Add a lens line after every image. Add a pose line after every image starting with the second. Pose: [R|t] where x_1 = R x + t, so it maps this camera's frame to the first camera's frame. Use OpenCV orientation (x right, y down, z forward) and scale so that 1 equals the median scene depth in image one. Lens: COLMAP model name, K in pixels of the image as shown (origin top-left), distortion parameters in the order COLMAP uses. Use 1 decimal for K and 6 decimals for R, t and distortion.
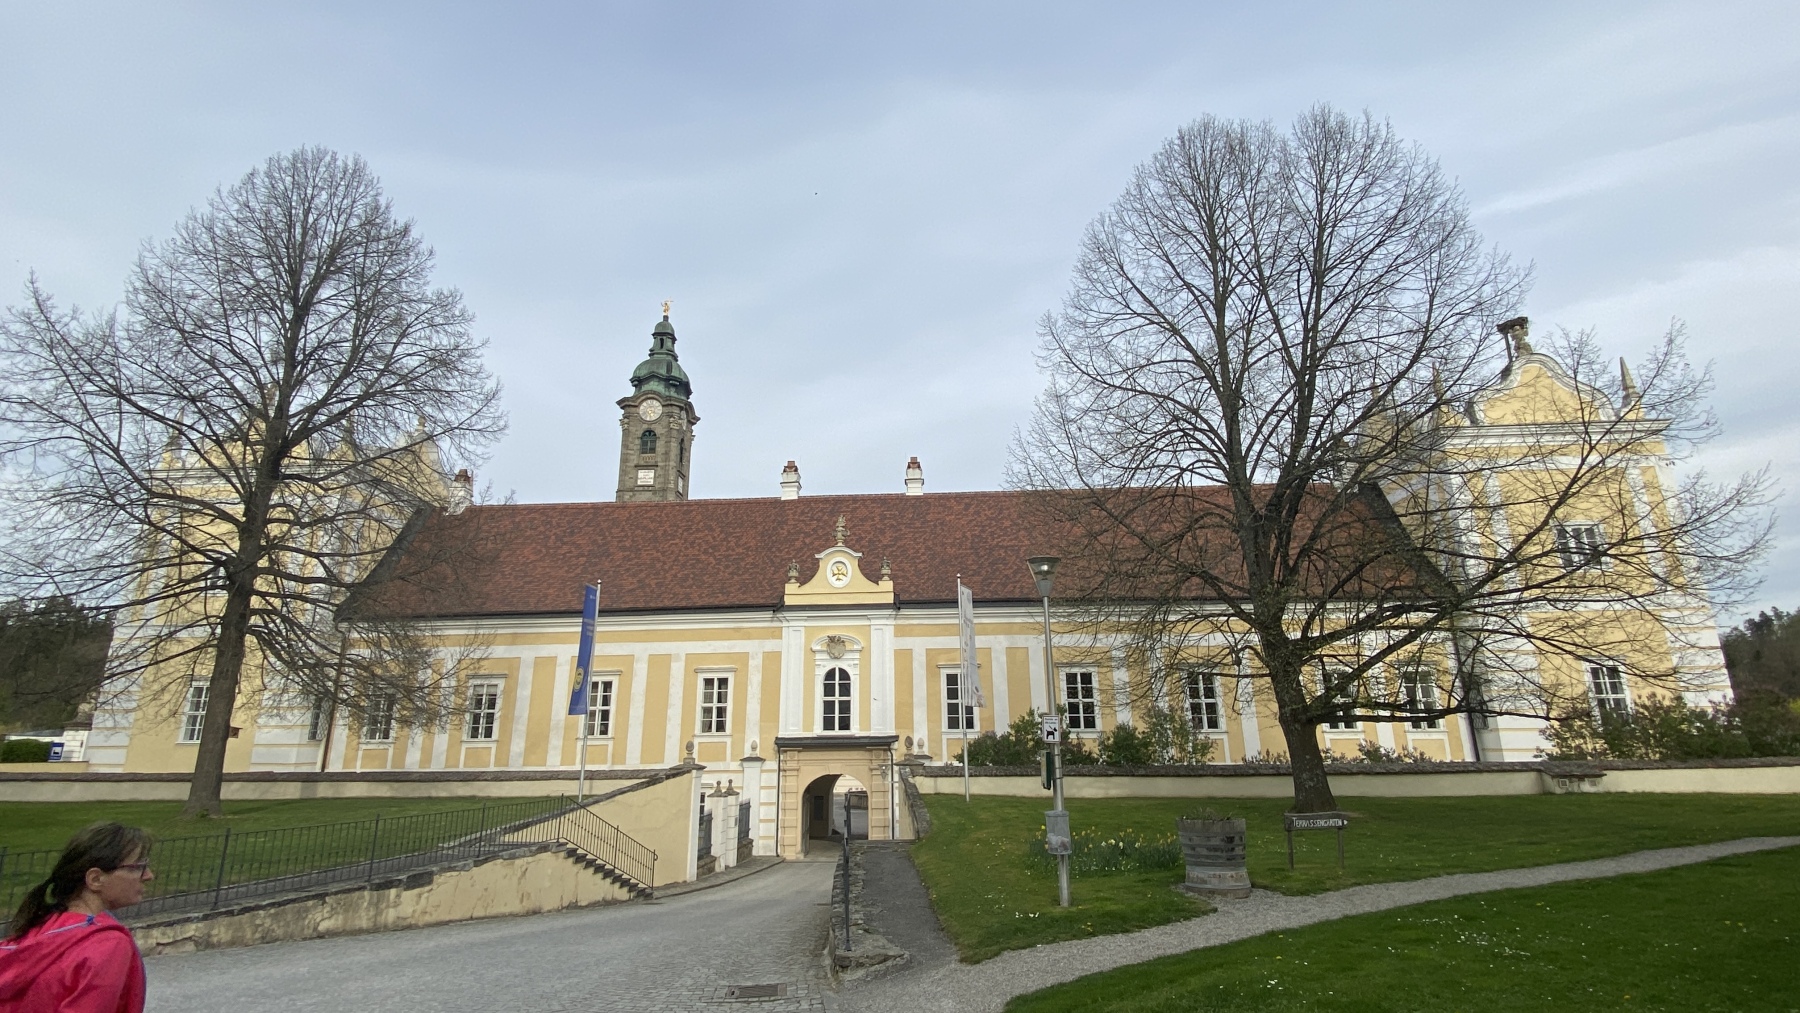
lens RADIAL K [[794.0, 0, 894.3], [0, 794.0, 499.1], [0, 0, 1]] dist [0.000830, -0.006594]
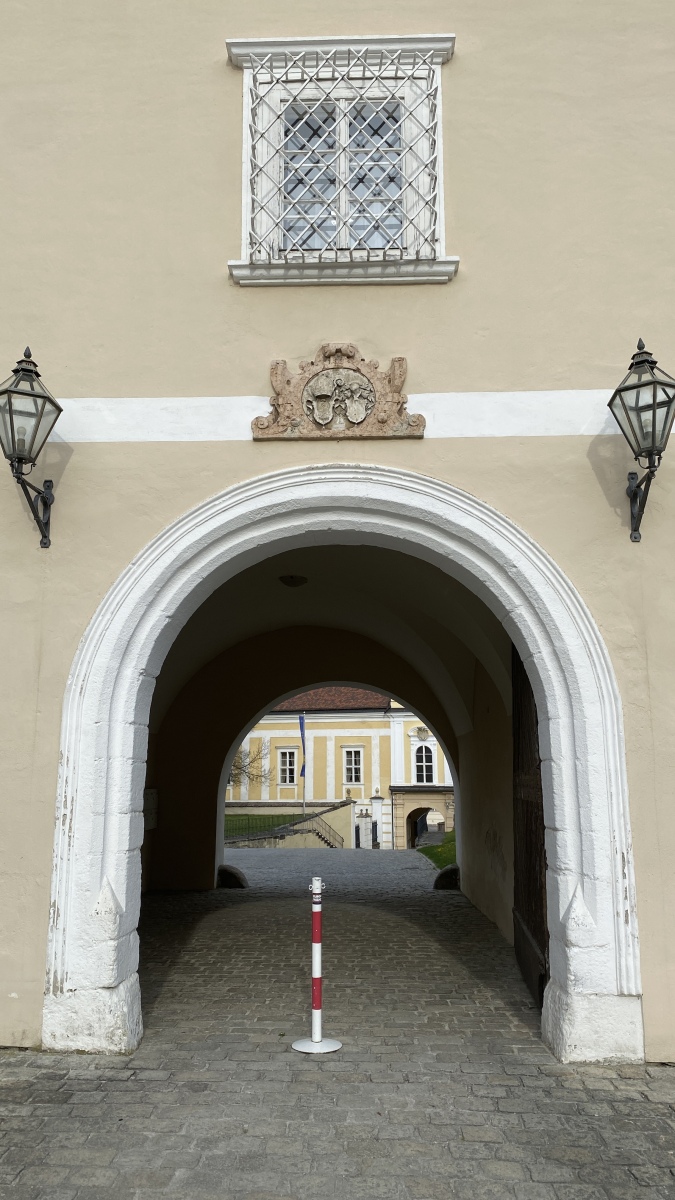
lens RADIAL K [[877.0, 0, 328.6], [0, 877.0, 603.1], [0, 0, 1]] dist [0.120899, 0.000259]
pose [[0.981072, -0.025700, -0.191931, 0.101273], [0.045303, 0.994109, 0.098458, -0.295810], [0.188270, -0.105289, 0.976457, -0.874068]]
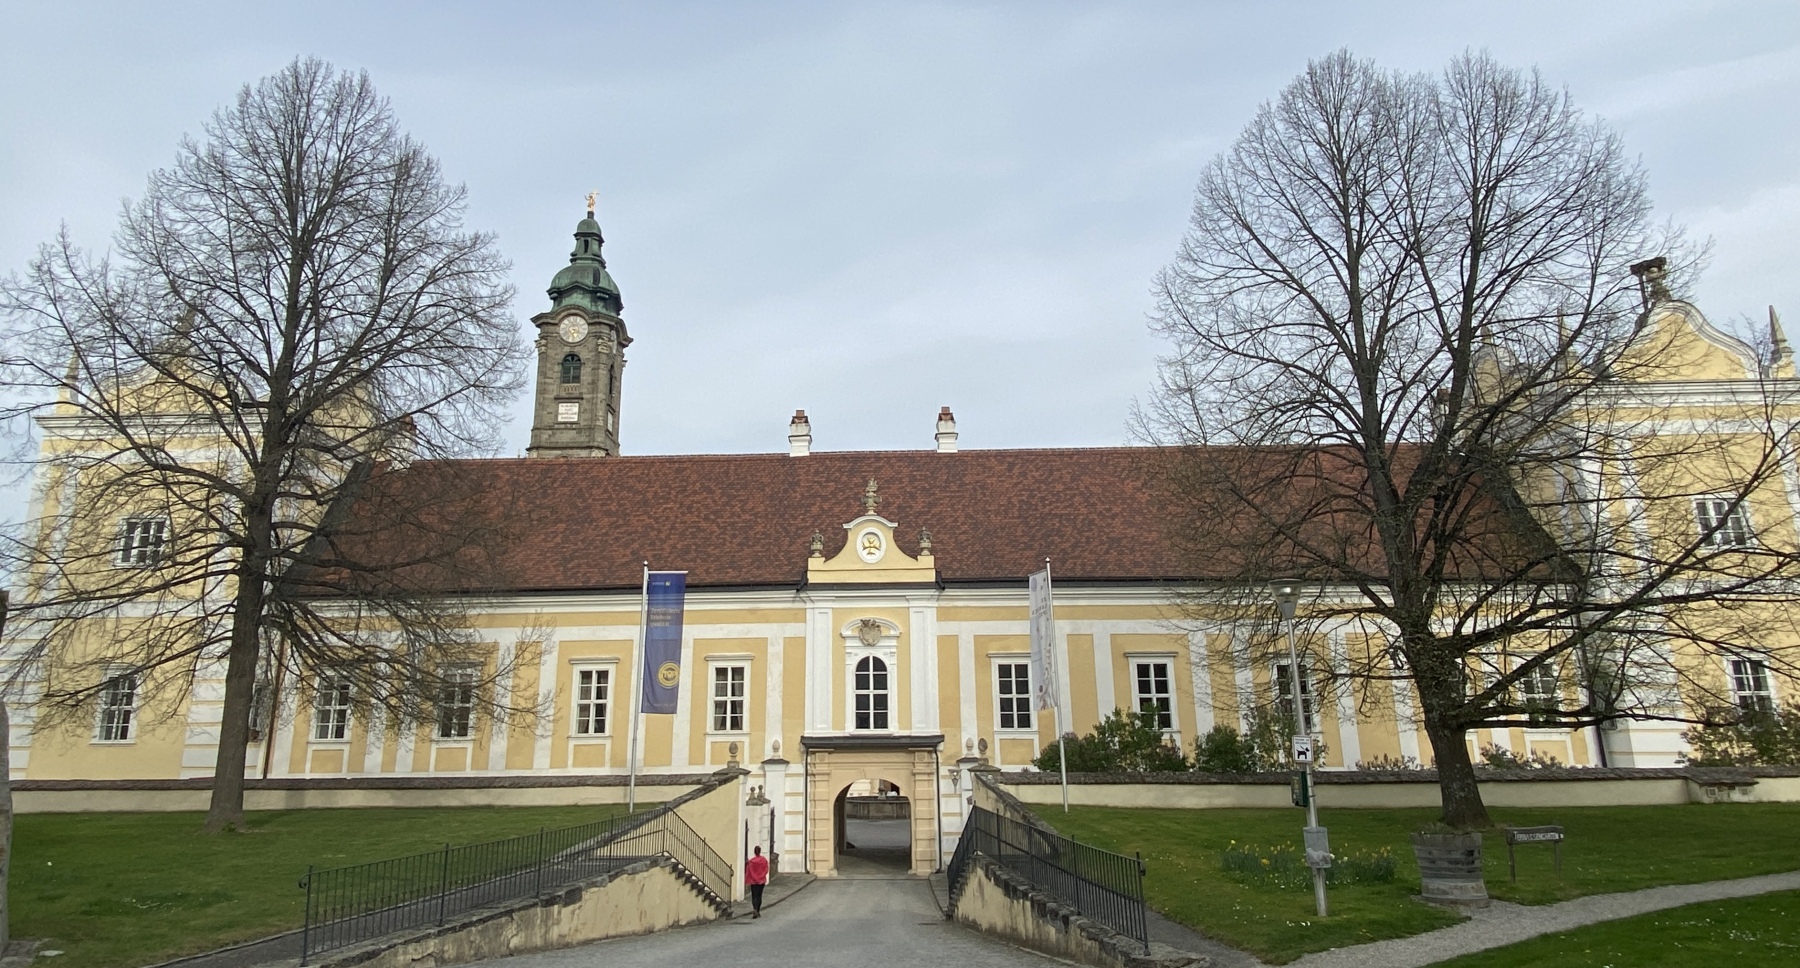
lens RADIAL K [[991.3, 0, 863.7], [0, 991.3, 452.1], [0, 0, 1]] dist [0.003853, -0.009926]
pose [[0.999721, 0.008472, 0.022032, -0.110466], [-0.008907, 0.999766, 0.019732, -0.031944], [-0.021860, -0.019923, 0.999563, -0.075134]]
